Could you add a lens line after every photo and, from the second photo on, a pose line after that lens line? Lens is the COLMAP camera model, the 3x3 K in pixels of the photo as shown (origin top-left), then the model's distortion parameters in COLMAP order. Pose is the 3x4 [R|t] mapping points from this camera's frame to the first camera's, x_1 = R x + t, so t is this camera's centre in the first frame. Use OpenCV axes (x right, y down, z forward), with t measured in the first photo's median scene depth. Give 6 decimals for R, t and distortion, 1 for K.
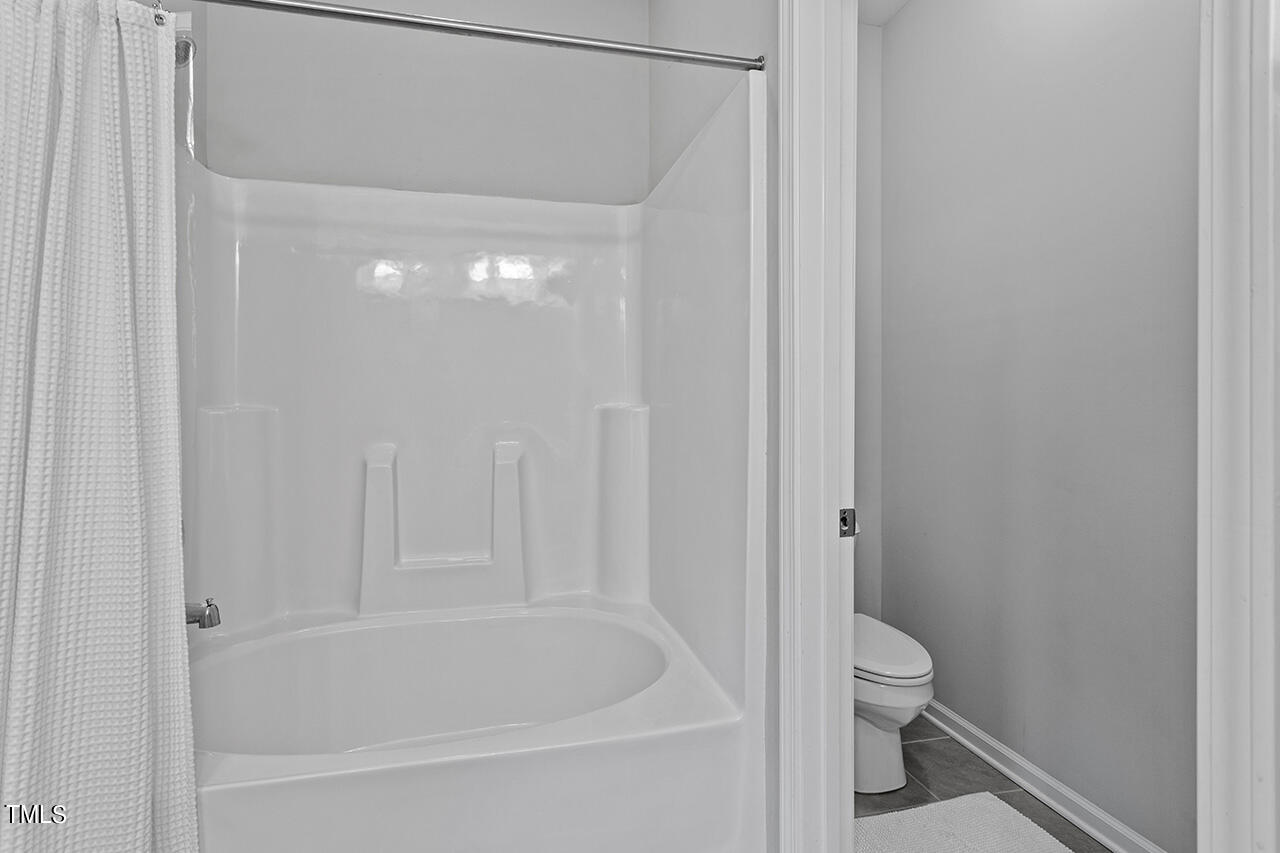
lens RADIAL K [[653.2, 0, 635.6], [0, 653.2, 422.4], [0, 0, 1]] dist [-0.000075, -0.000061]
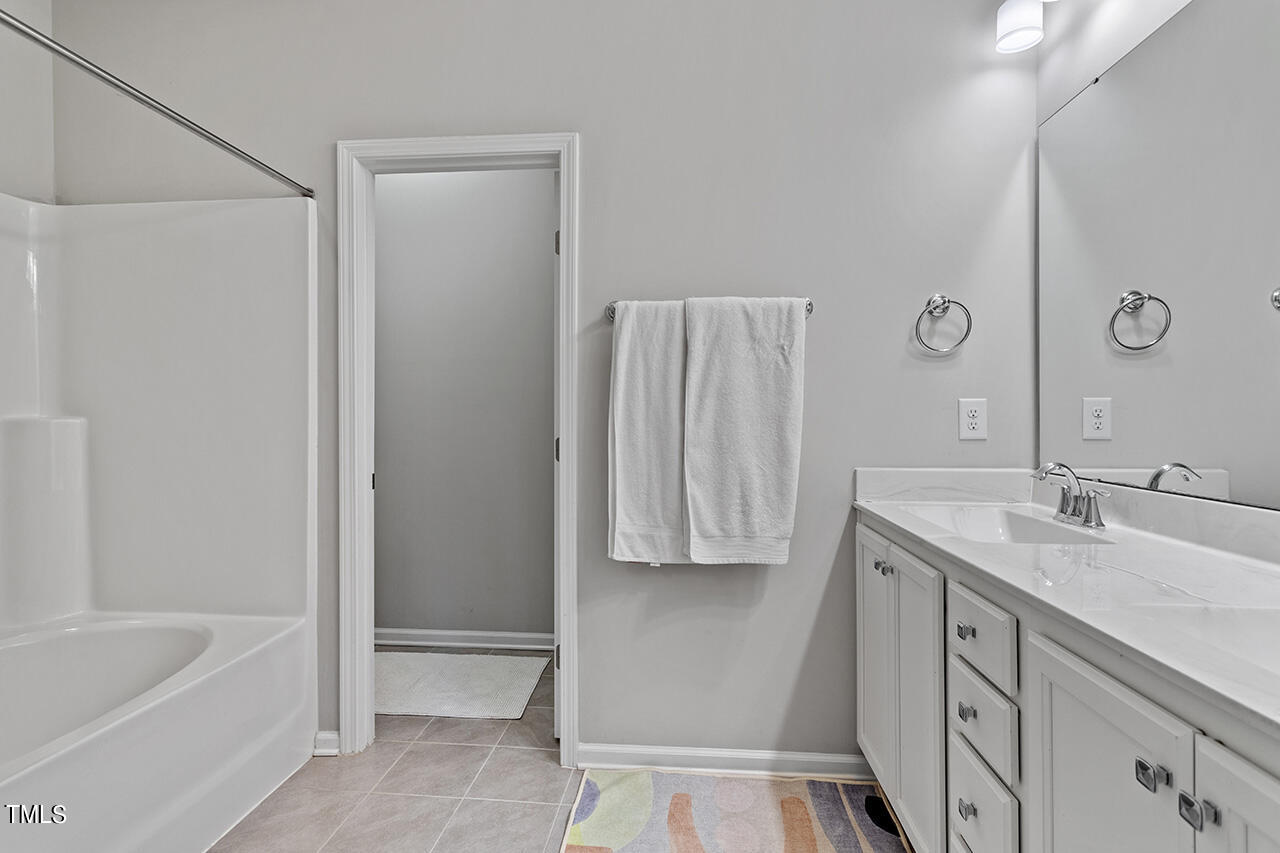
lens RADIAL K [[653.2, 0, 635.6], [0, 653.2, 422.4], [0, 0, 1]] dist [-0.000075, -0.000061]
pose [[0.315306, -0.004955, 0.948977, -0.637194], [0.002837, 0.999987, 0.004279, -0.019709], [-0.948986, 0.001343, 0.315316, -0.111528]]
